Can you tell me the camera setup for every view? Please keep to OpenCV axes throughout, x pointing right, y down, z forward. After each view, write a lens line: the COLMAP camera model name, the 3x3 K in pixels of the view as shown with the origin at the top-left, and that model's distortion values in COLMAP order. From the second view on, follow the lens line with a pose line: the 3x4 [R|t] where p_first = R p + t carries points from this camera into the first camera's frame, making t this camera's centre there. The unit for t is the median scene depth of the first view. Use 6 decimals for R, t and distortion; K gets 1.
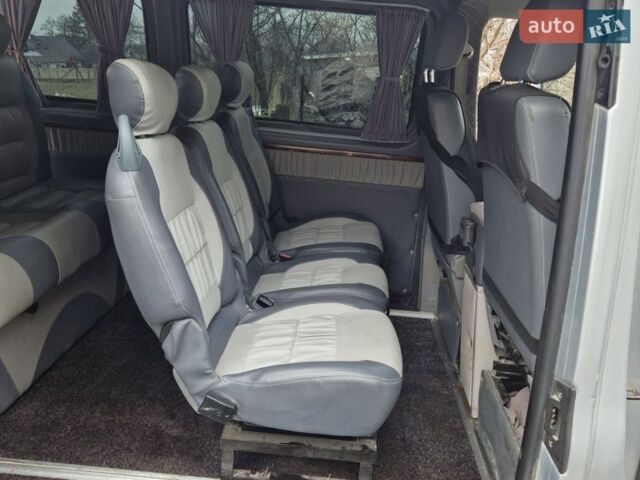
lens RADIAL K [[572.7, 0, 318.0], [0, 572.7, 238.7], [0, 0, 1]] dist [0.074531, -0.046935]
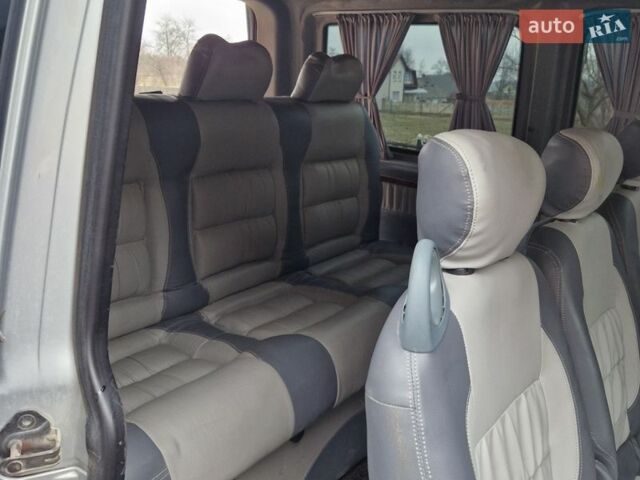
lens RADIAL K [[572.7, 0, 320.7], [0, 572.7, 242.0], [0, 0, 1]] dist [0.074531, -0.046935]
pose [[0.824215, 0.155941, -0.544383, -0.085049], [-0.183972, 0.982927, 0.003023, -0.125792], [0.535560, 0.097659, 0.838831, 0.330210]]
